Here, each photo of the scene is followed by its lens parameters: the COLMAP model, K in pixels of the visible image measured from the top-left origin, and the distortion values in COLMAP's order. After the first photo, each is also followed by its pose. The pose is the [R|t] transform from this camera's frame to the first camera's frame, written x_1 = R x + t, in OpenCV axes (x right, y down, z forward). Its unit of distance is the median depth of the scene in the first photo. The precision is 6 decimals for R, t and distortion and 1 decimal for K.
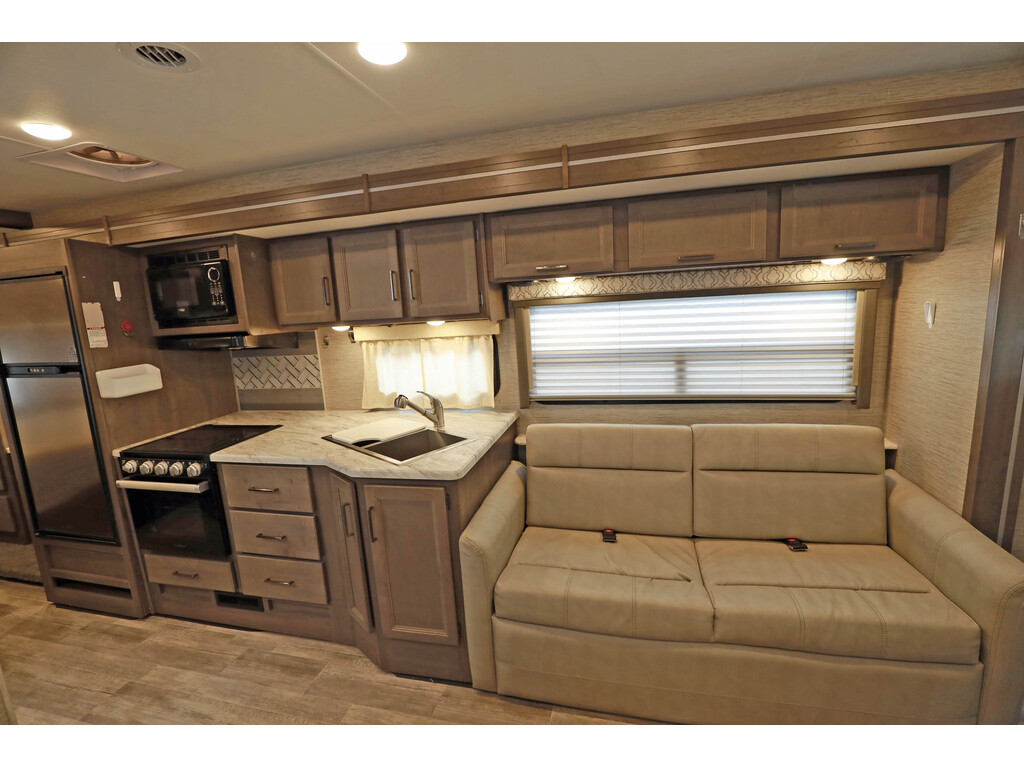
lens RADIAL K [[466.0, 0, 512.0], [0, 466.0, 384.0], [0, 0, 1]] dist [-0.036758, 0.008194]
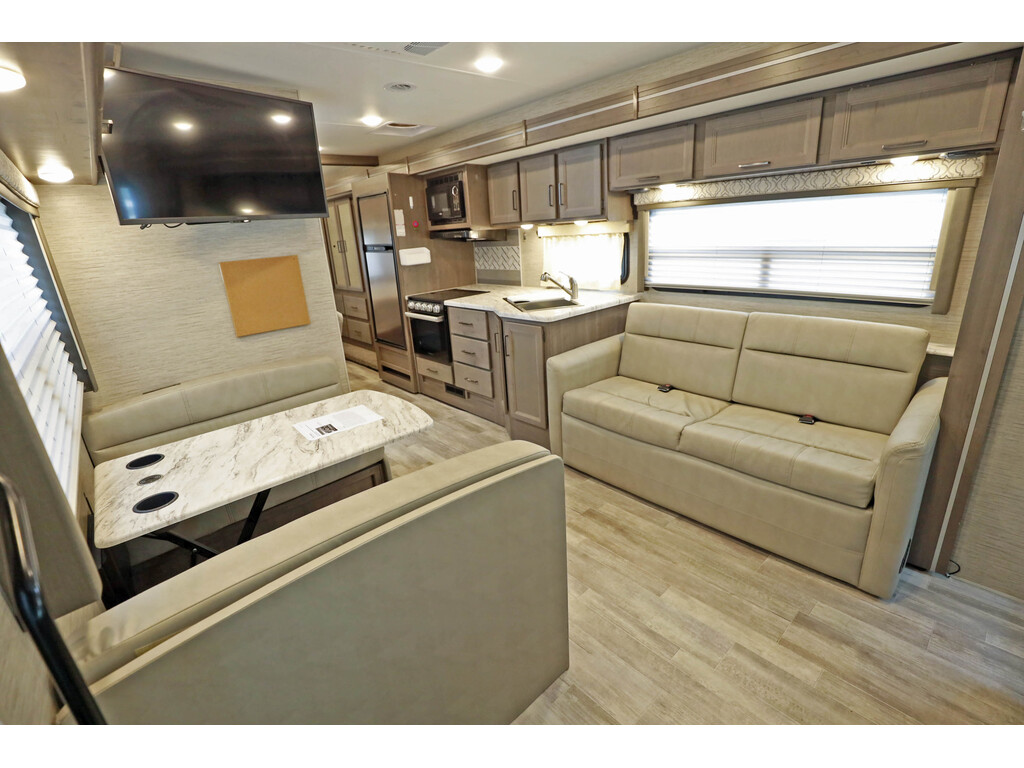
lens RADIAL K [[466.2, 0, 513.5], [0, 466.2, 379.5], [0, 0, 1]] dist [-0.035779, 0.007353]
pose [[0.828786, 0.179782, -0.529898, 0.511181], [-0.082182, 0.975820, 0.202536, 0.063118], [0.553497, -0.124311, 0.823522, -0.316139]]
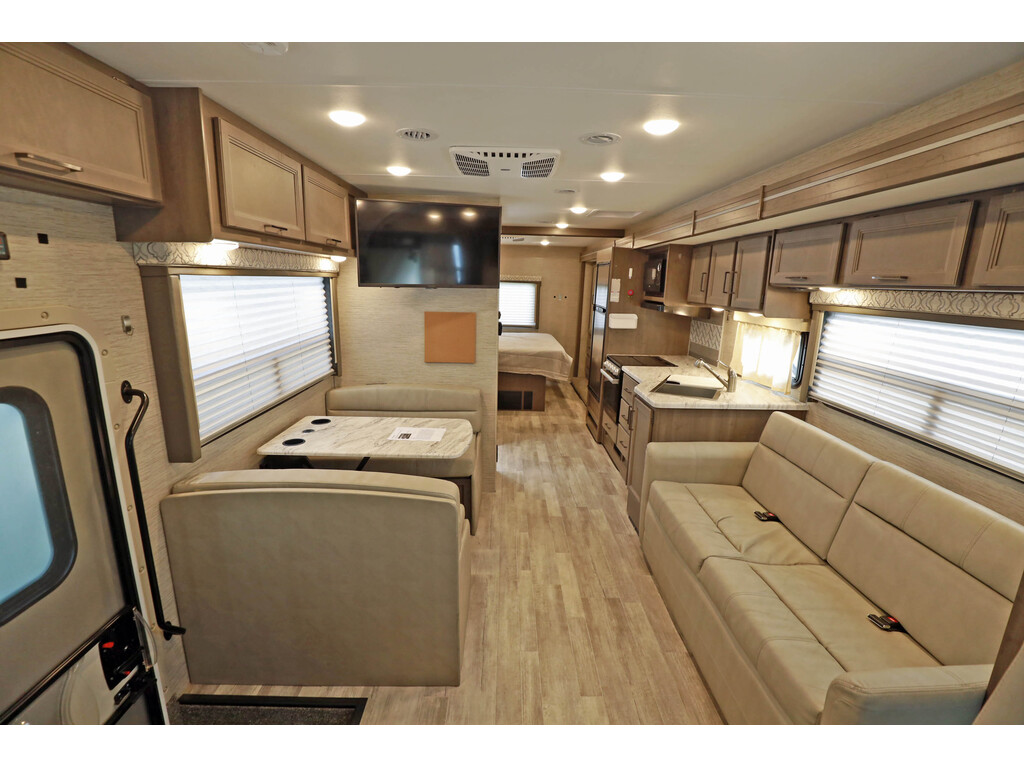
lens RADIAL K [[466.0, 0, 512.0], [0, 466.0, 384.0], [0, 0, 1]] dist [-0.036758, 0.008194]
pose [[0.254852, 0.273010, -0.927640, 0.937232], [-0.205055, 0.952757, 0.224068, -0.100586], [0.944988, 0.133113, 0.298794, 0.027462]]
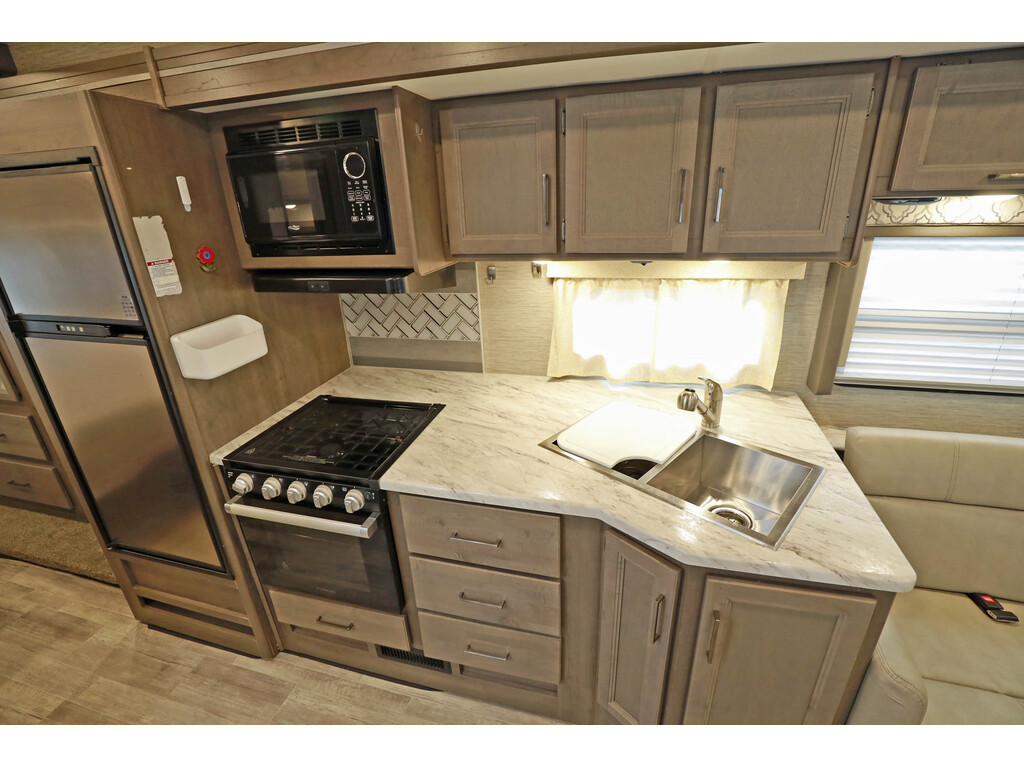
lens RADIAL K [[461.7, 0, 514.9], [0, 461.7, 379.2], [0, 0, 1]] dist [-0.037148, 0.007553]
pose [[0.999665, 0.023647, -0.010560, -0.447312], [-0.020865, 0.976939, 0.212497, -0.107187], [0.015341, -0.212206, 0.977105, 0.405081]]
